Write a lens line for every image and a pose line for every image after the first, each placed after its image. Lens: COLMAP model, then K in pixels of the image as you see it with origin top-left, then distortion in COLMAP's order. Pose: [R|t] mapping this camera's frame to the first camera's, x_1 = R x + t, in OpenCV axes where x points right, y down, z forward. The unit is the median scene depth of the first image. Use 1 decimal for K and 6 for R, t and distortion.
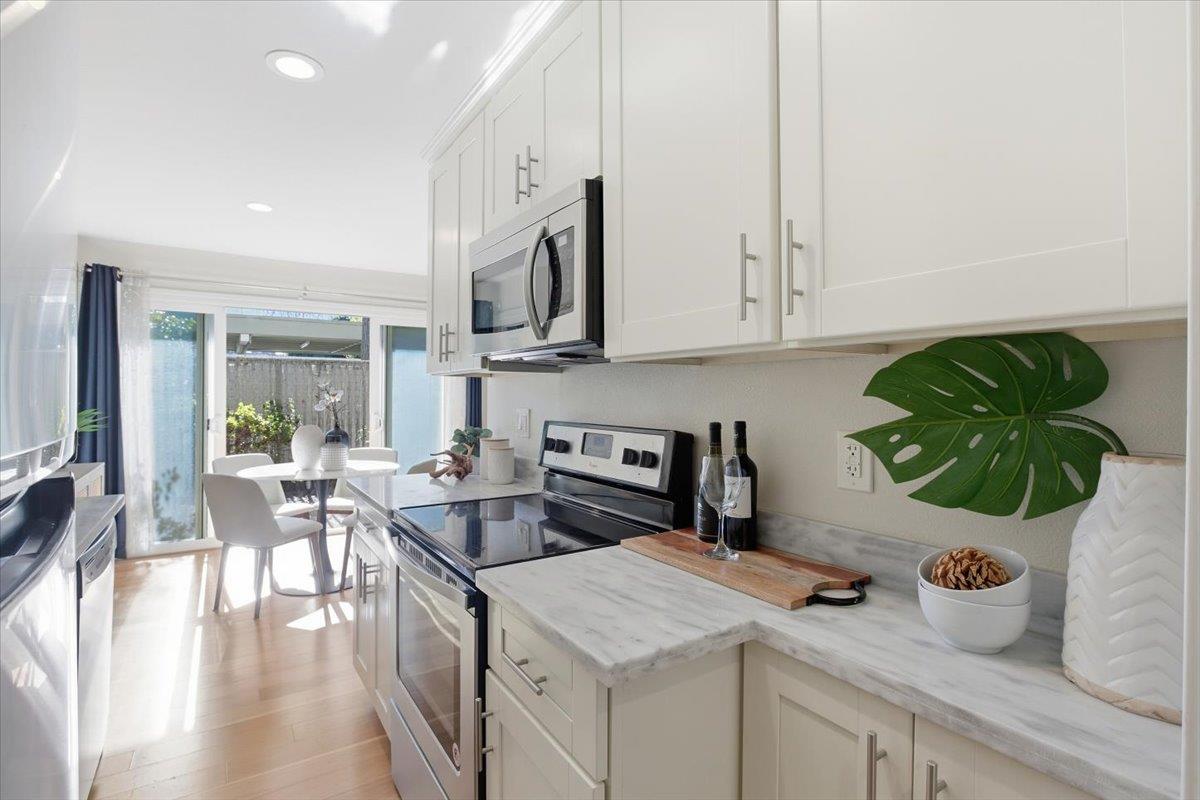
lens RADIAL K [[545.5, 0, 595.5], [0, 545.5, 395.6], [0, 0, 1]] dist [-0.020645, 0.000457]
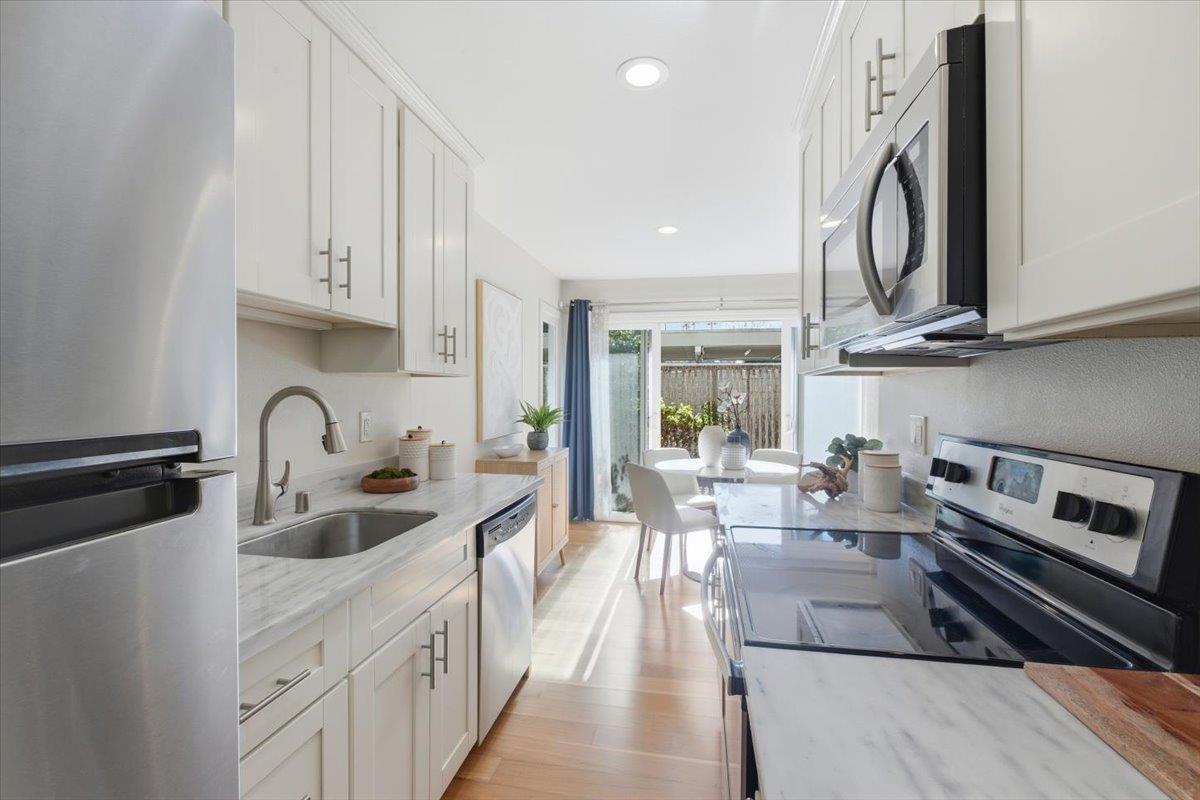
lens RADIAL K [[528.4, 0, 600.0], [0, 528.4, 400.0], [0, 0, 1]] dist [-0.000914, 0.000773]
pose [[0.729298, 0.006243, -0.684168, 0.047094], [-0.003437, 0.999979, 0.005461, -0.000764], [0.684188, -0.001631, 0.729304, 0.151850]]
